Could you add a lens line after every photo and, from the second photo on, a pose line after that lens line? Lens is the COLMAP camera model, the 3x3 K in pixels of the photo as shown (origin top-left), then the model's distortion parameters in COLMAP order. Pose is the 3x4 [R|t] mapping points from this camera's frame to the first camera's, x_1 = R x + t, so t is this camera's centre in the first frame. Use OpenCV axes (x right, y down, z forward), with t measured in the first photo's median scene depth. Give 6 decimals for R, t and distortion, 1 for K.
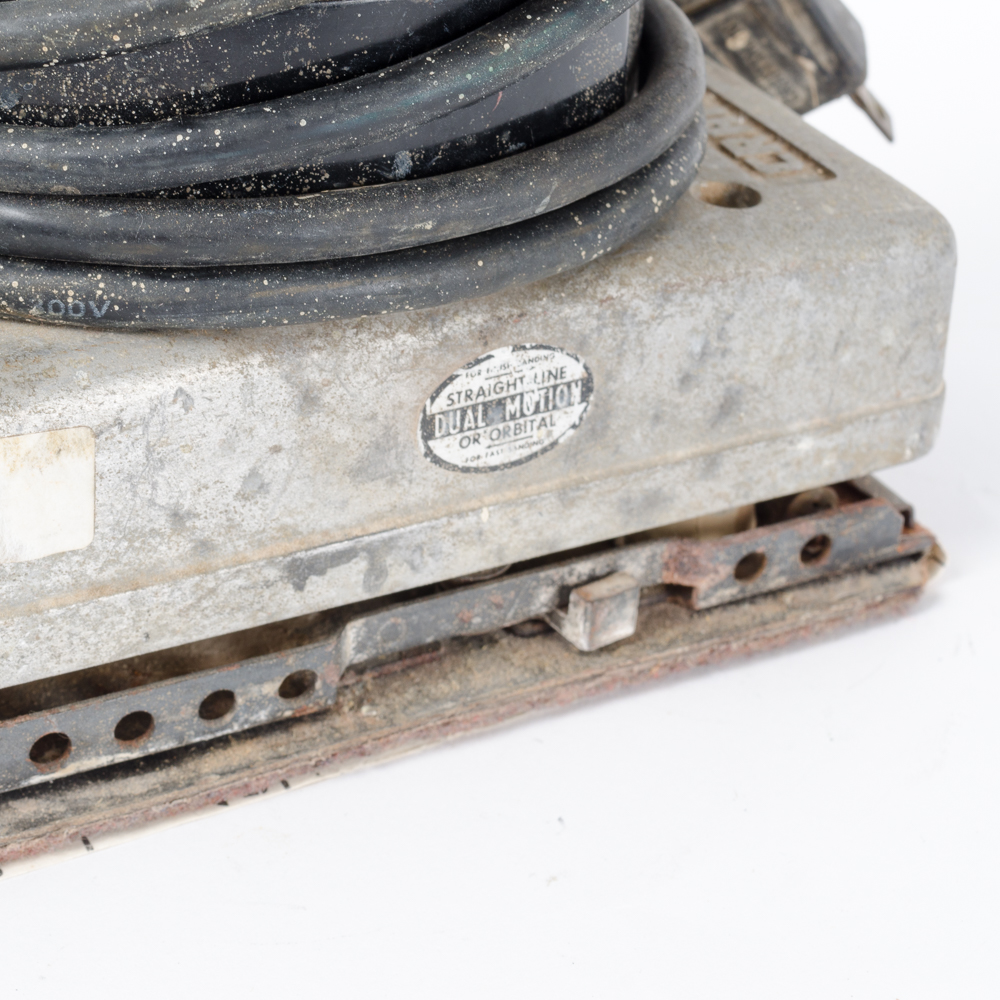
lens RADIAL K [[2175.1, 0, 314.8], [0, 2175.1, 499.9], [0, 0, 1]] dist [-0.027704, 0.071248]
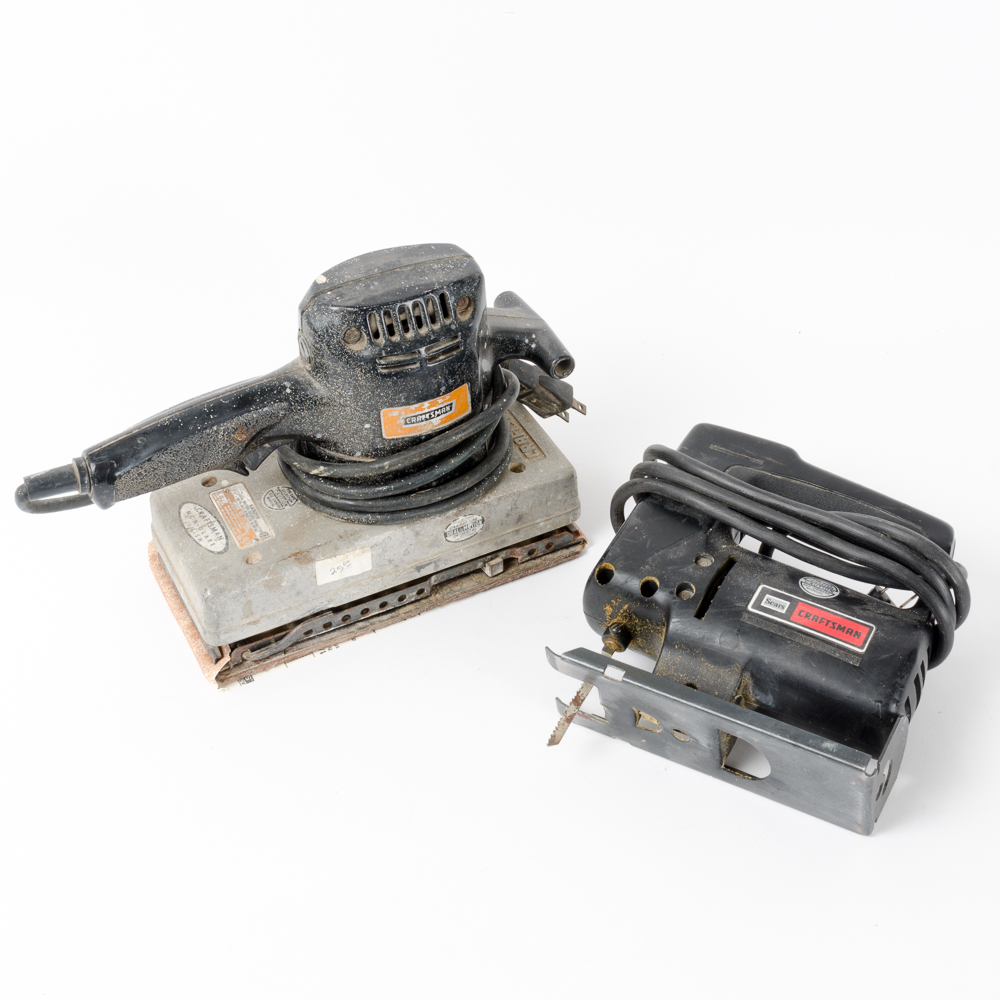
lens RADIAL K [[1716.6, 0, 500.0], [0, 1716.6, 500.0], [0, 0, 1]] dist [0.021493, -0.015034]
pose [[0.998301, -0.056874, -0.012641, 0.204650], [0.058107, 0.987751, 0.144814, -0.584275], [0.004250, -0.145303, 0.989378, -2.364985]]
